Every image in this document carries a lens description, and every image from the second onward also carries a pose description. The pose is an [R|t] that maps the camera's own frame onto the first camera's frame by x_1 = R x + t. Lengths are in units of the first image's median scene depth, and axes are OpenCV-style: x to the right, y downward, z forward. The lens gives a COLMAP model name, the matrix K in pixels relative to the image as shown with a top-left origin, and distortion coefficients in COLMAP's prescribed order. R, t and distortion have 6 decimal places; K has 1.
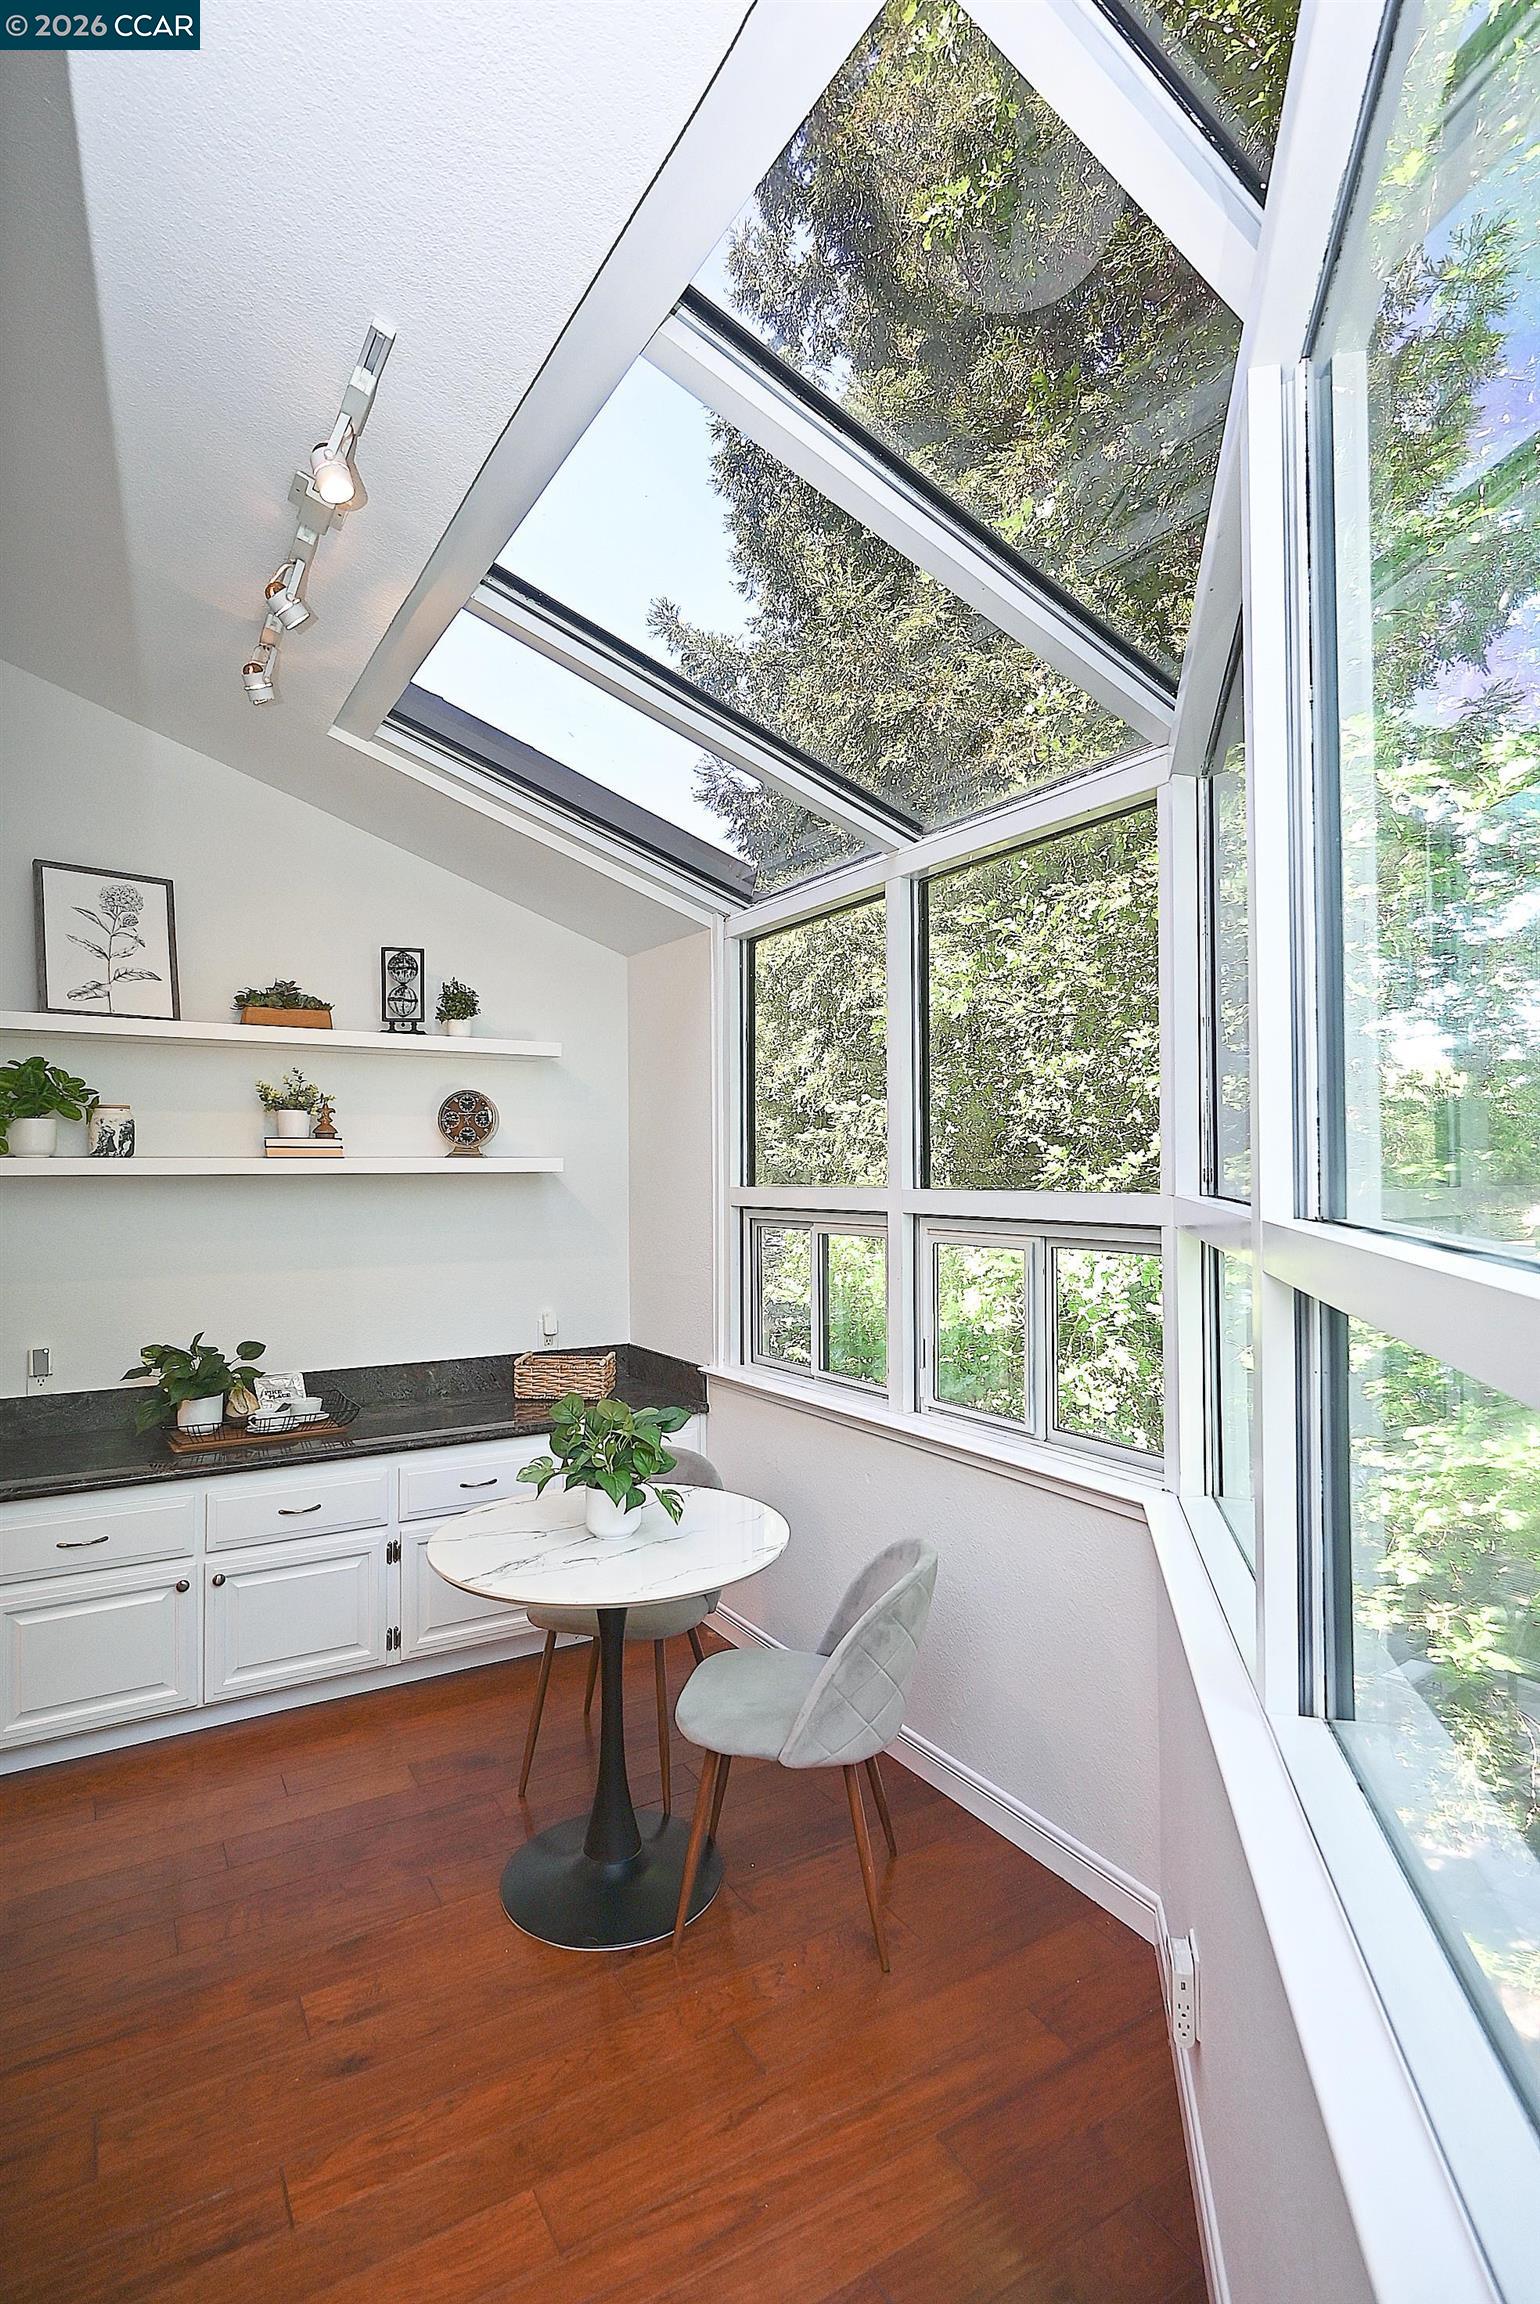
lens RADIAL K [[1141.7, 0, 761.3], [0, 1141.7, 1150.4], [0, 0, 1]] dist [-0.005806, 0.002848]
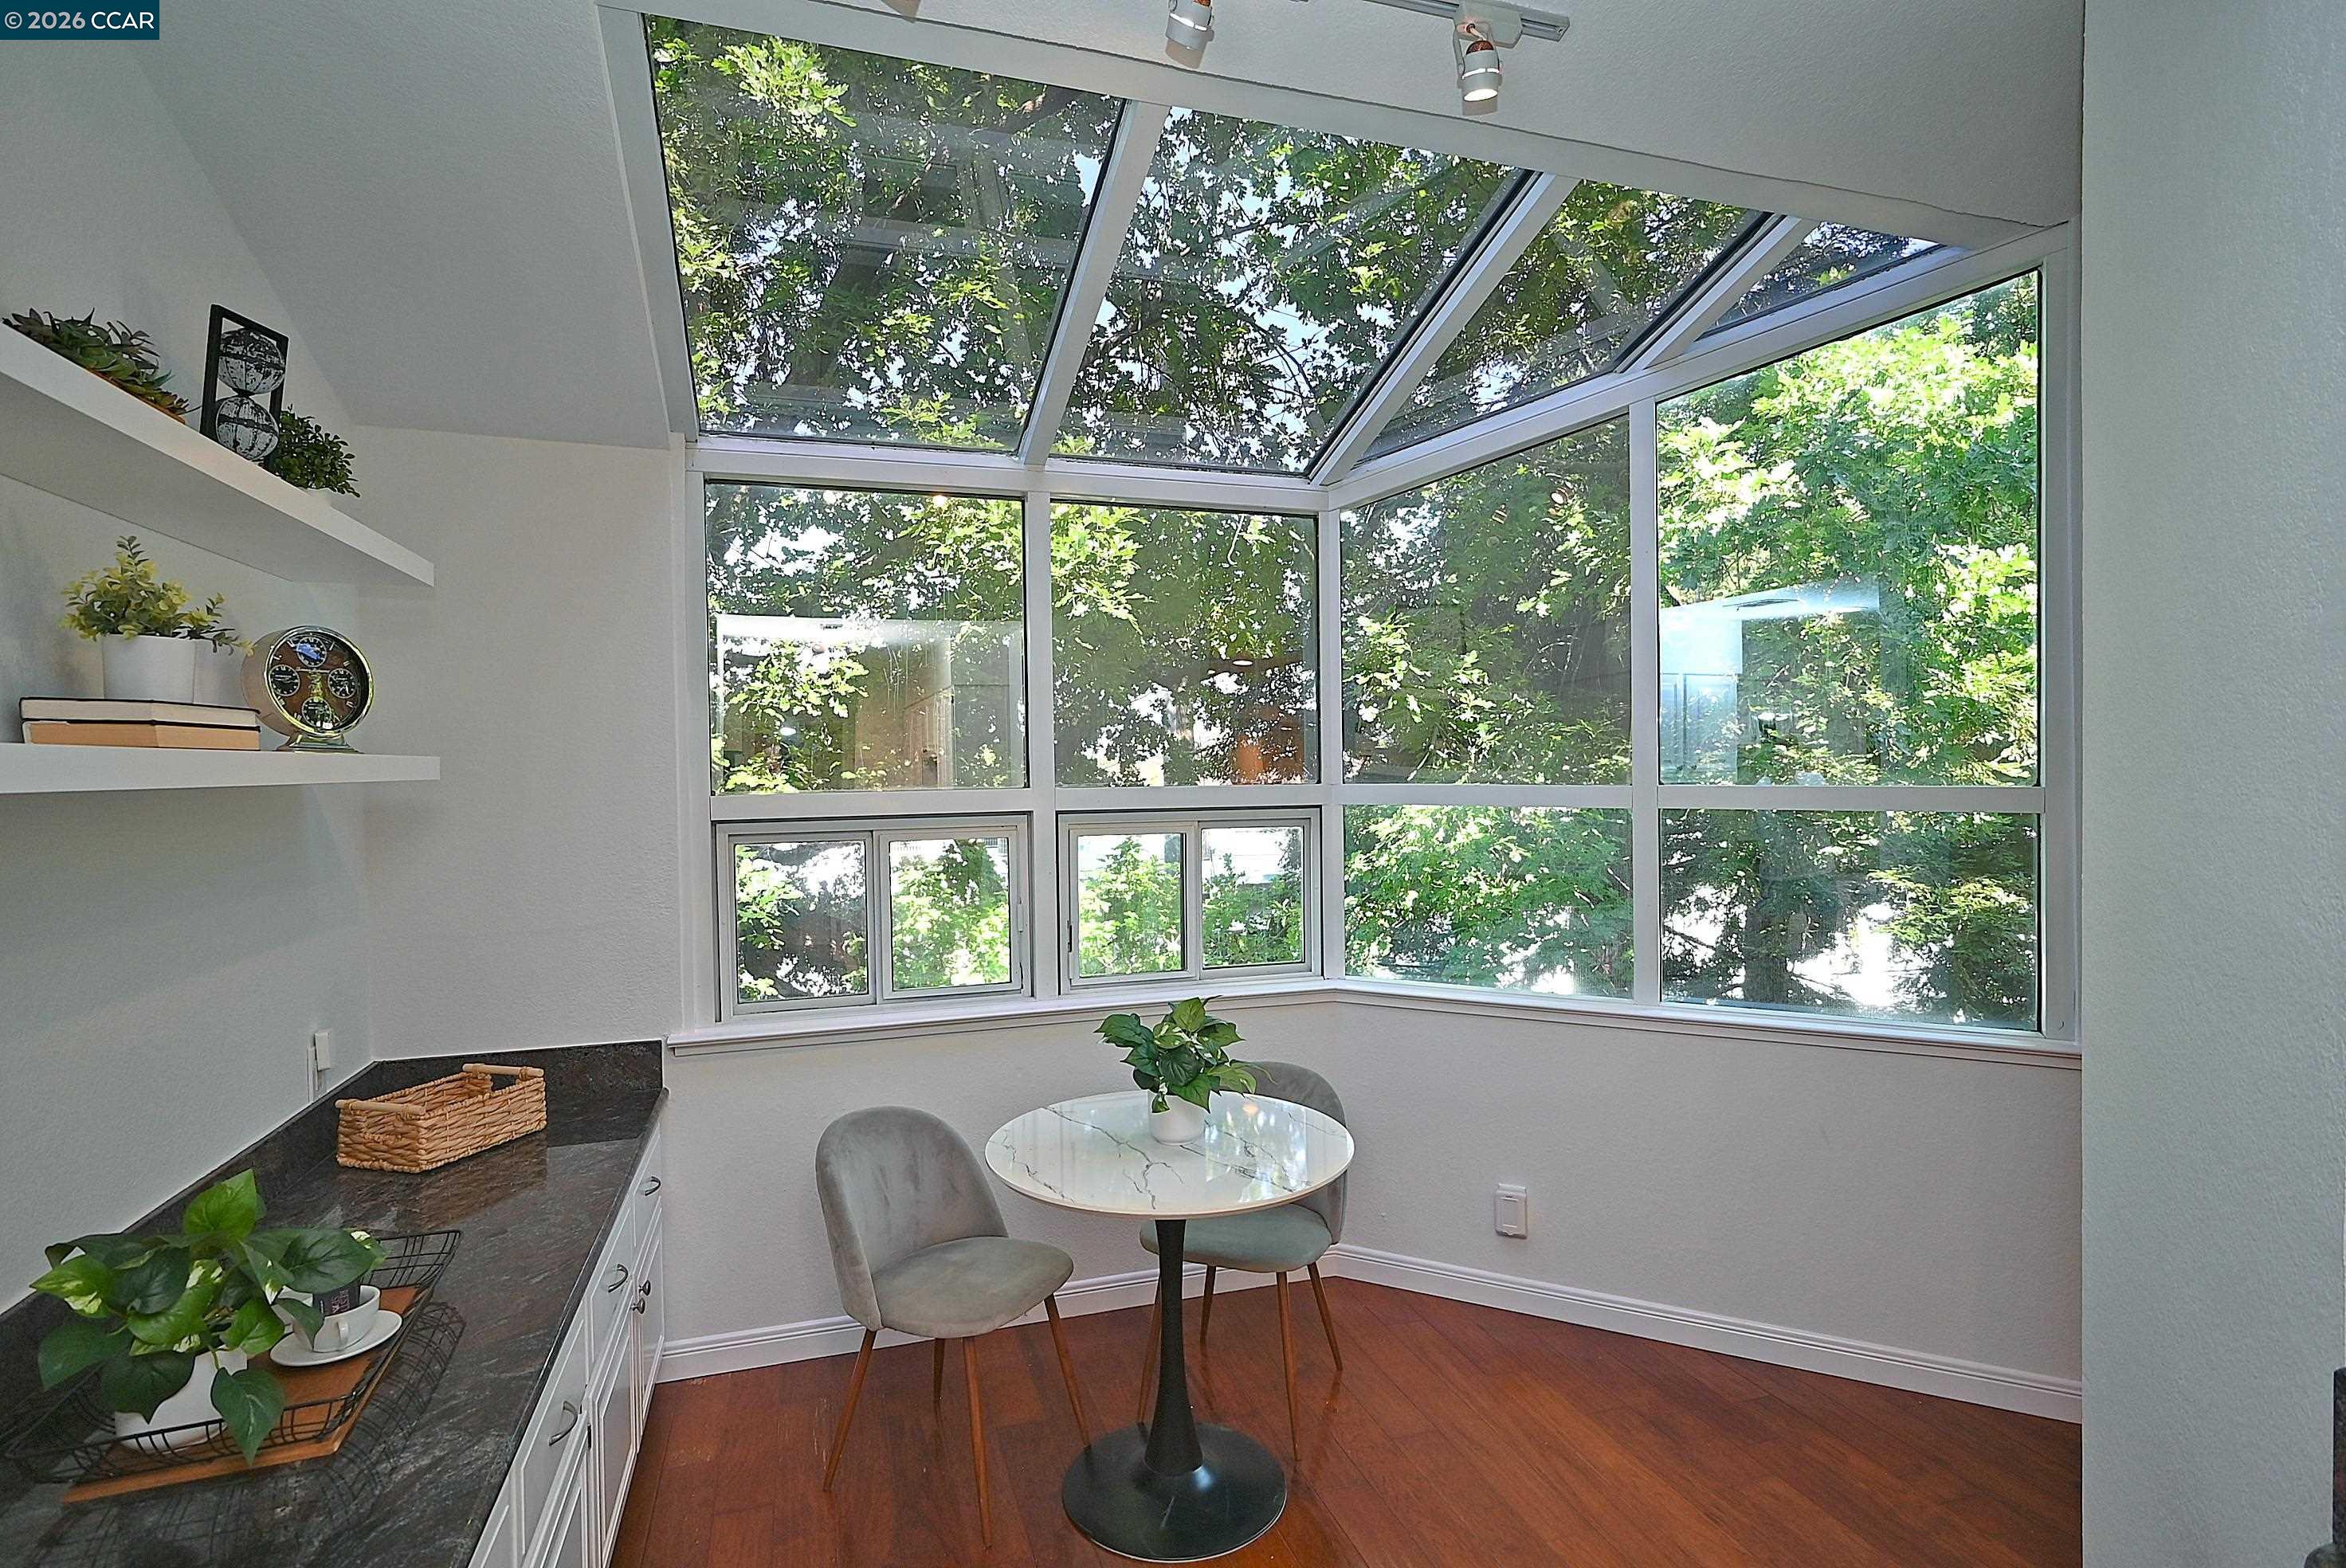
lens RADIAL K [[1162.5, 0, 1169.3], [0, 1162.5, 785.1], [0, 0, 1]] dist [-0.005806, 0.002848]
pose [[0.231613, -0.013679, 0.972712, -0.731349], [-0.009742, 0.999818, 0.016380, 0.009243], [-0.972759, -0.013270, 0.231438, 0.513637]]
